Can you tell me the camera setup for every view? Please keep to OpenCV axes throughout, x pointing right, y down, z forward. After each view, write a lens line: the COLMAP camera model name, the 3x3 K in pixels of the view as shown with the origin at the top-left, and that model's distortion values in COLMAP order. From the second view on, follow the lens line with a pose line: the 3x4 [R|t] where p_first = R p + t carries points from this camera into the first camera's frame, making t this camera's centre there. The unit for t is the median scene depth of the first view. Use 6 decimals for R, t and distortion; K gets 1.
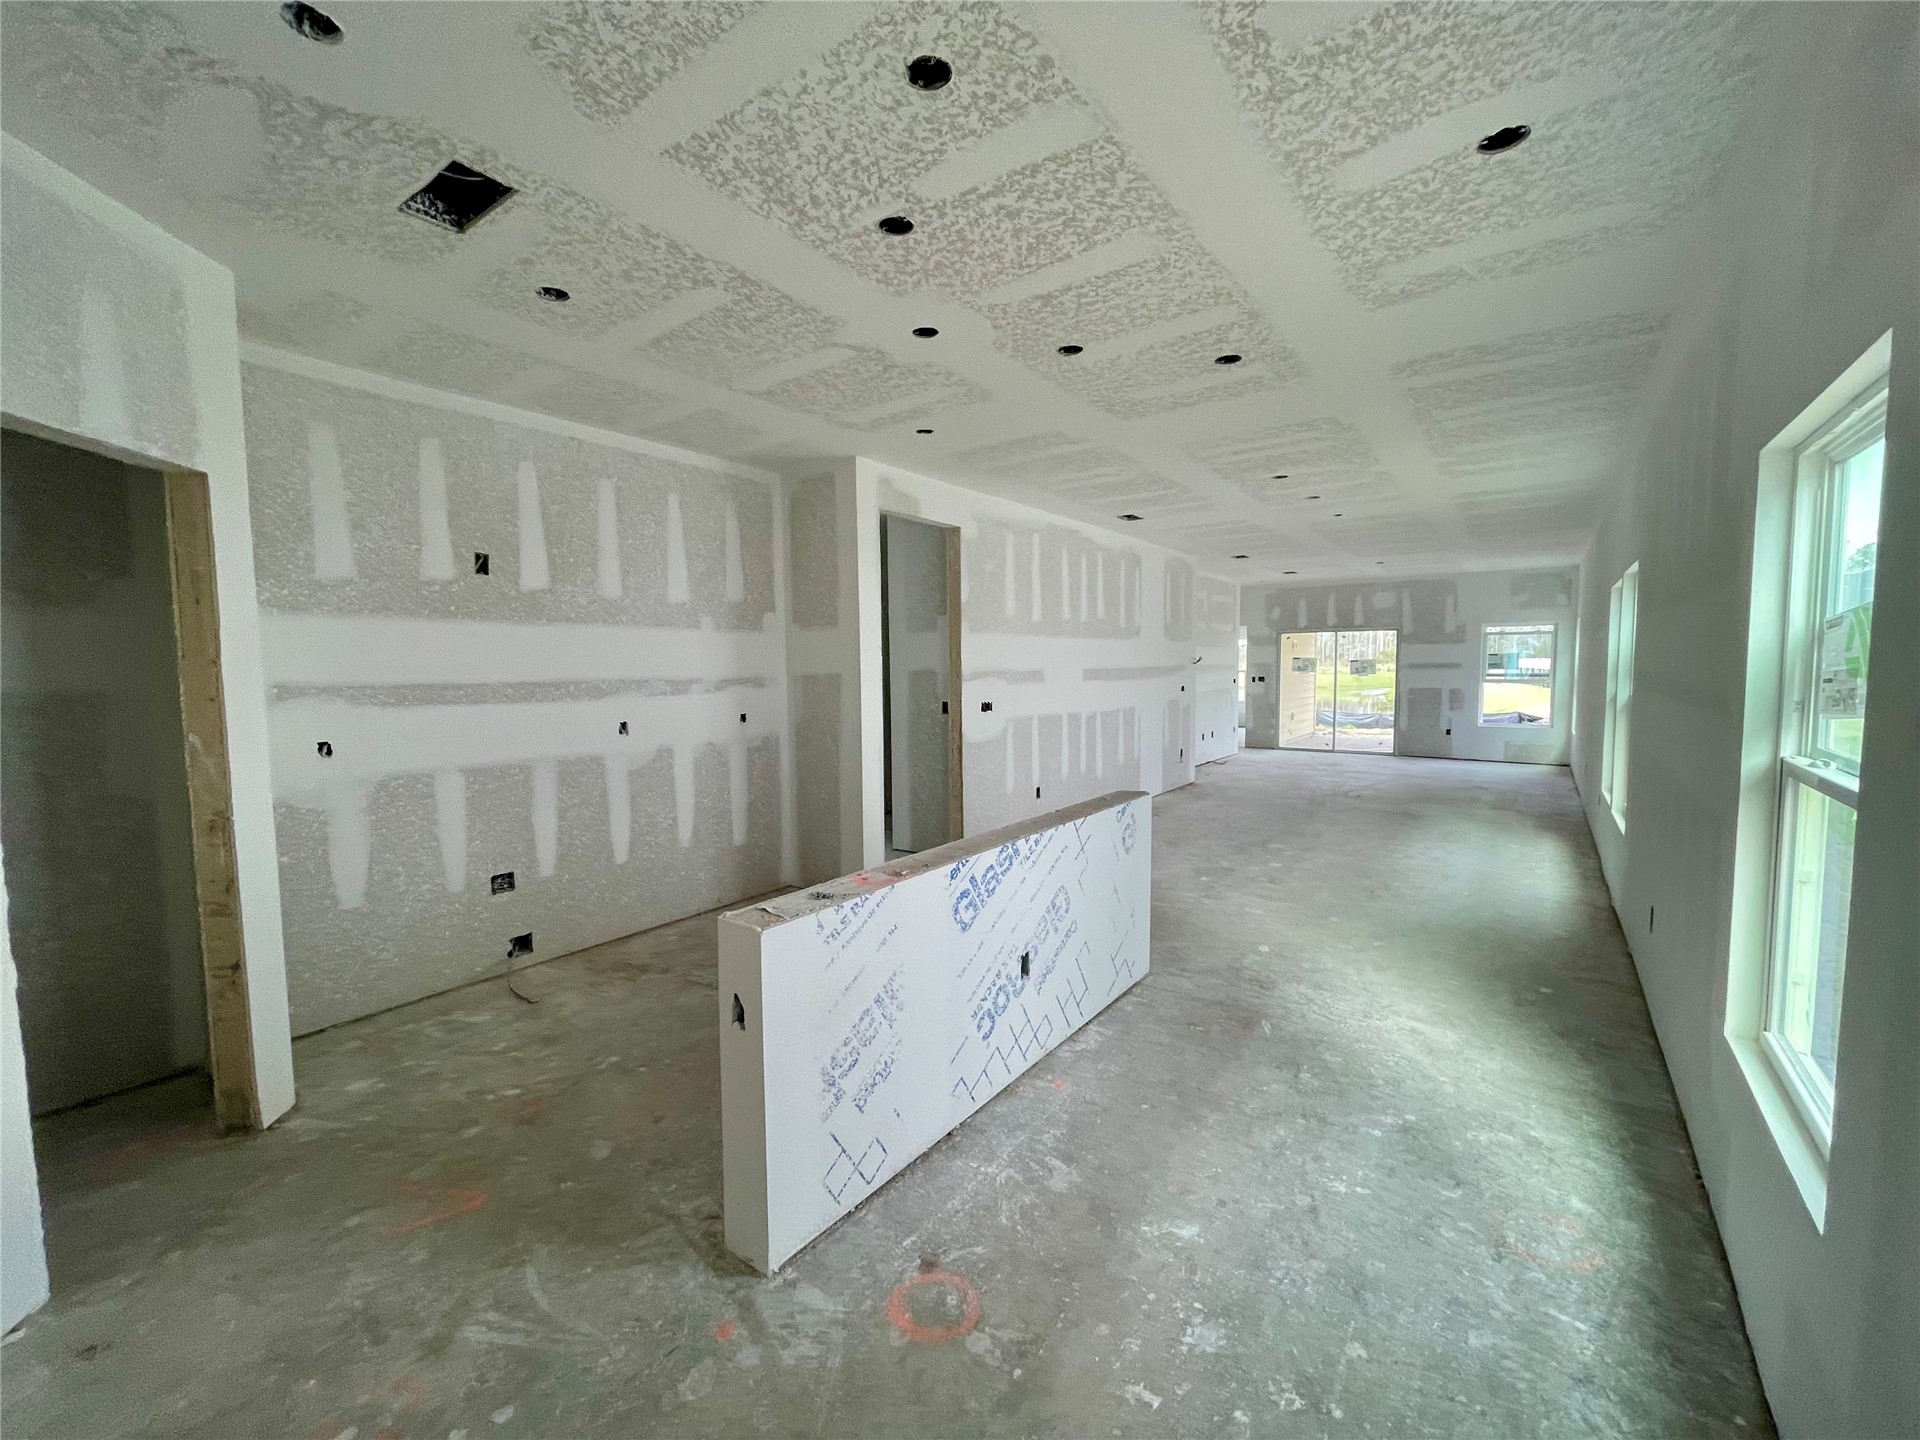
lens RADIAL K [[776.6, 0, 964.4], [0, 776.6, 719.6], [0, 0, 1]] dist [0.000350, 0.000451]
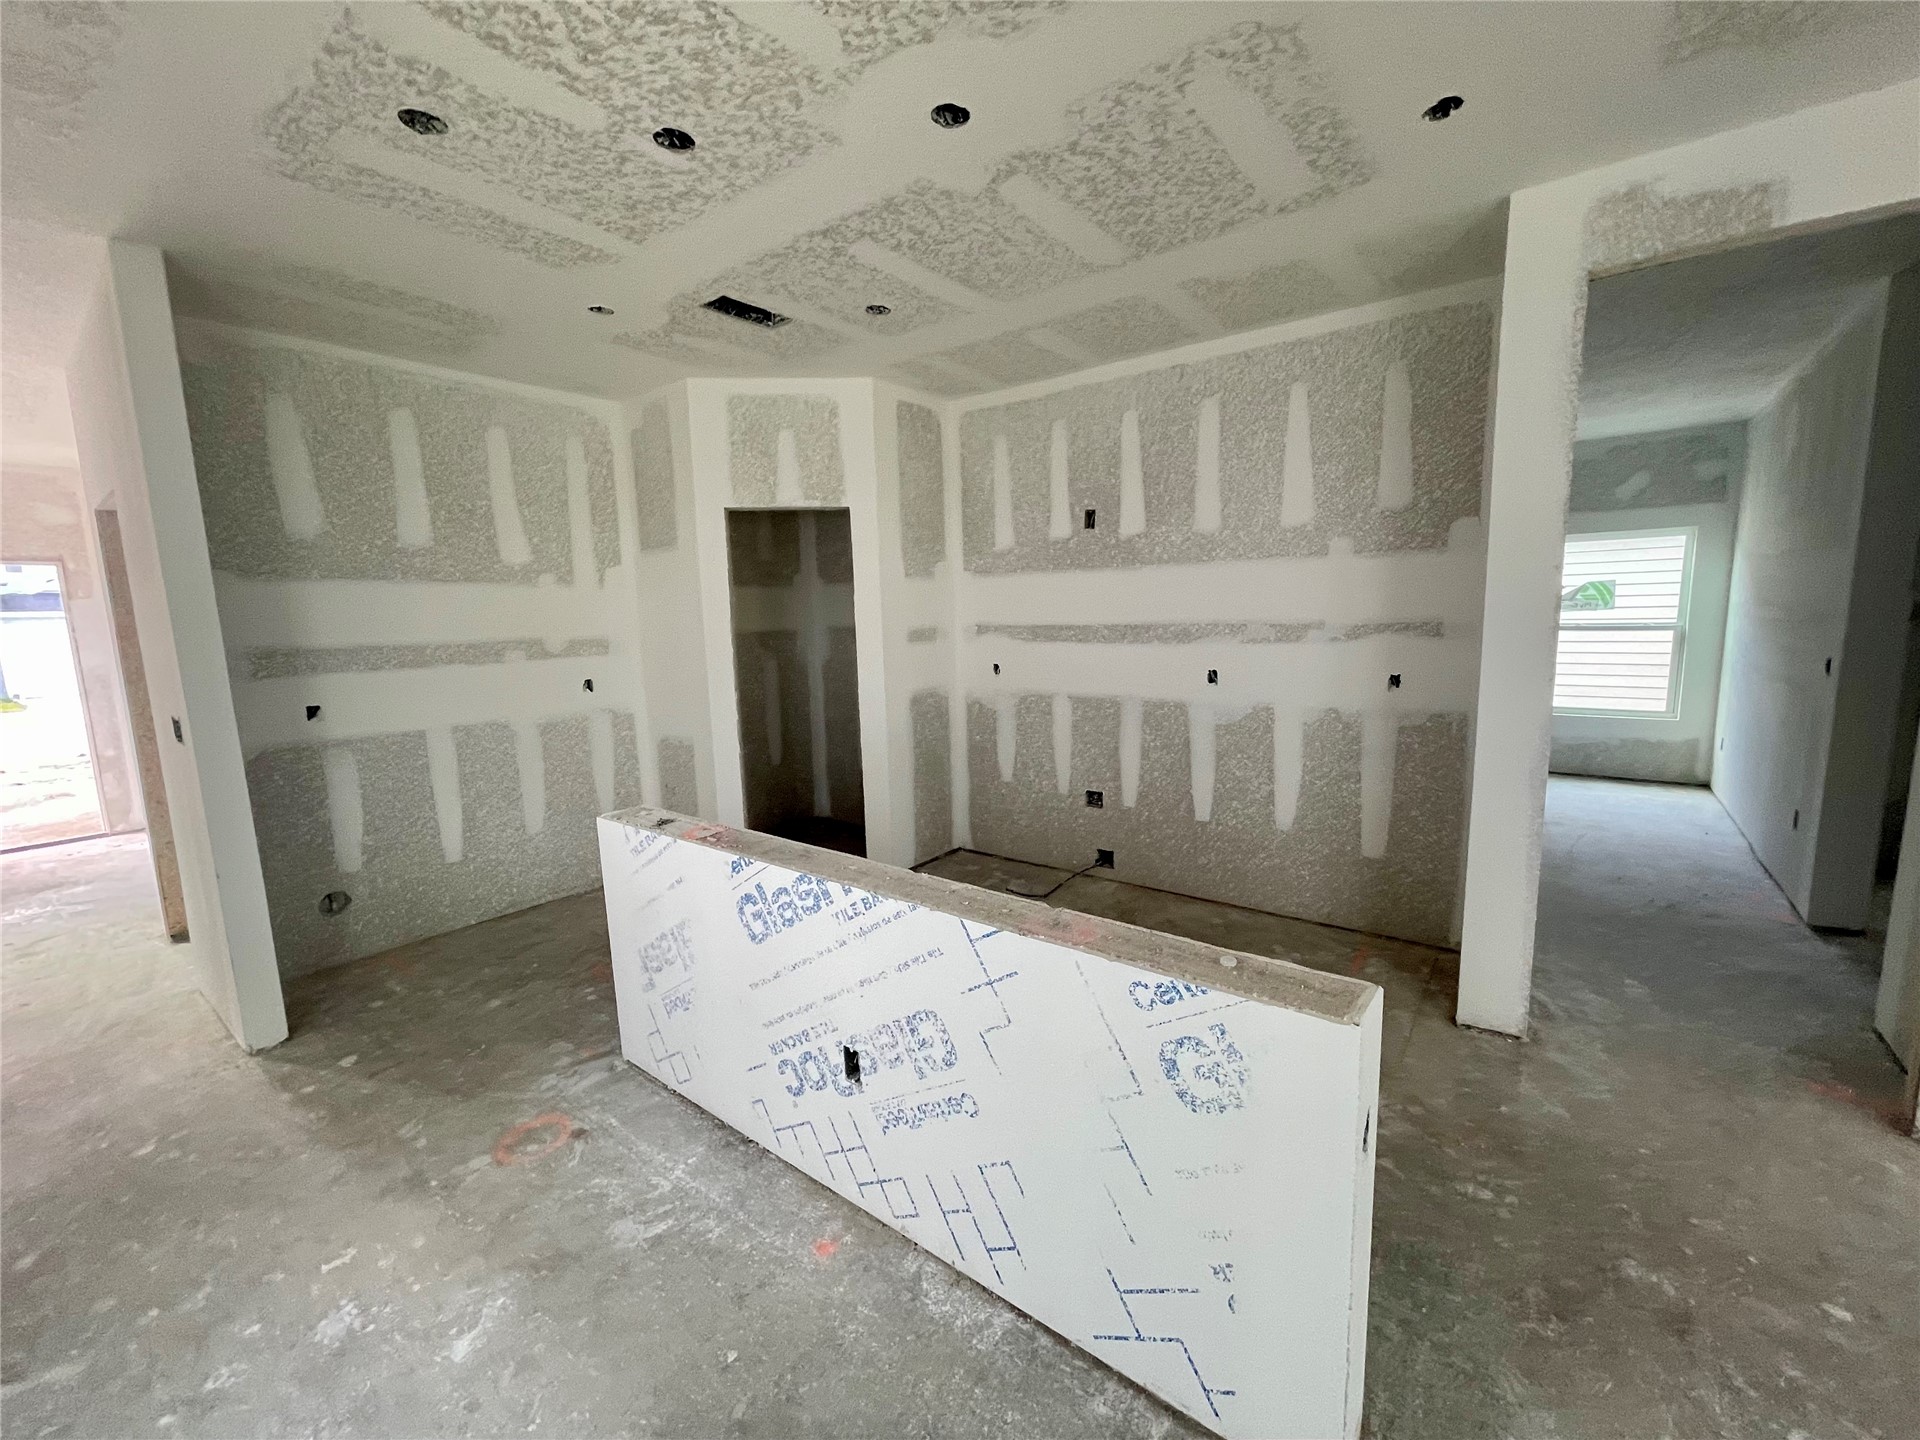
lens RADIAL K [[776.6, 0, 961.7], [0, 776.6, 720.5], [0, 0, 1]] dist [0.000350, 0.000451]
pose [[-0.026124, 0.149569, -0.988406, 0.650457], [-0.045089, 0.987561, 0.150633, -0.085471], [0.998641, 0.048501, -0.019055, 1.001793]]
